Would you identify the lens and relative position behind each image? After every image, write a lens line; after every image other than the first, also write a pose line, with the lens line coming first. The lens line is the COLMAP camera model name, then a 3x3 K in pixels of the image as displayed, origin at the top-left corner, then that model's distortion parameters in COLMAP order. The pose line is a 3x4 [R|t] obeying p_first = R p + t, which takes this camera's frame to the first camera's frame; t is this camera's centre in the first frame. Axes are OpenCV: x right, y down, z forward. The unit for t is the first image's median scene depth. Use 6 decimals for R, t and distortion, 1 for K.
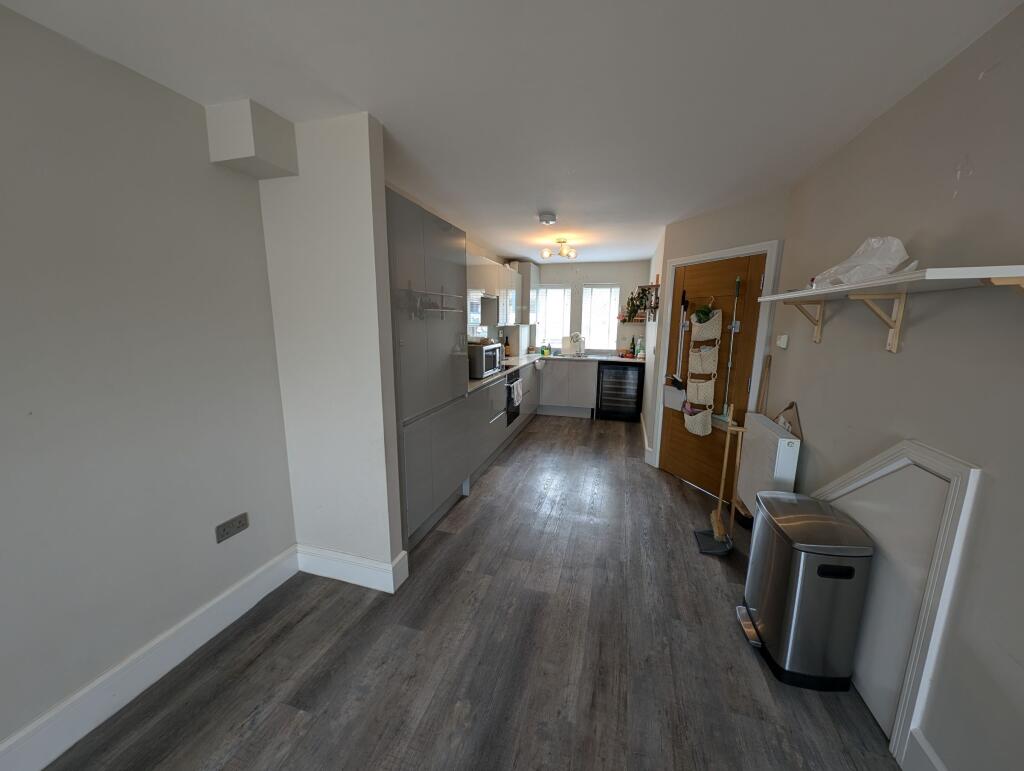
lens RADIAL K [[366.3, 0, 513.7], [0, 366.3, 380.9], [0, 0, 1]] dist [0.000908, -0.000164]
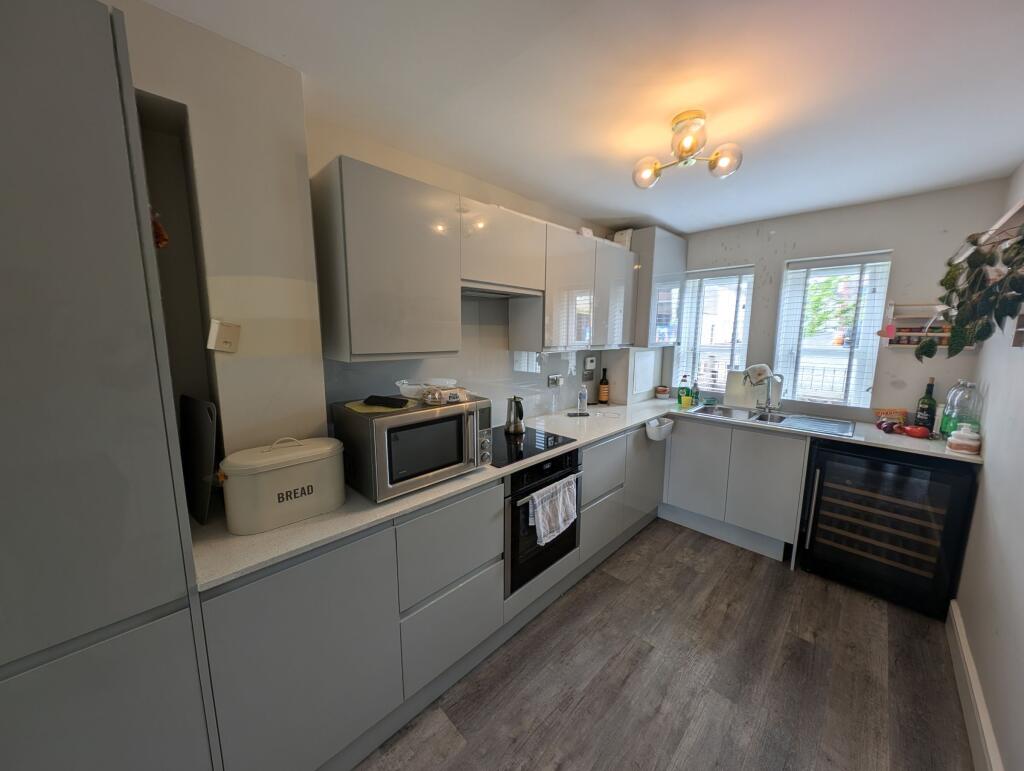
lens RADIAL K [[363.2, 0, 507.7], [0, 363.2, 381.4], [0, 0, 1]] dist [-0.006431, -0.000134]
pose [[0.872088, 0.060119, -0.485642, 0.123366], [-0.076990, 0.996921, -0.014843, -0.083616], [0.483255, 0.050334, 0.874031, 0.463047]]
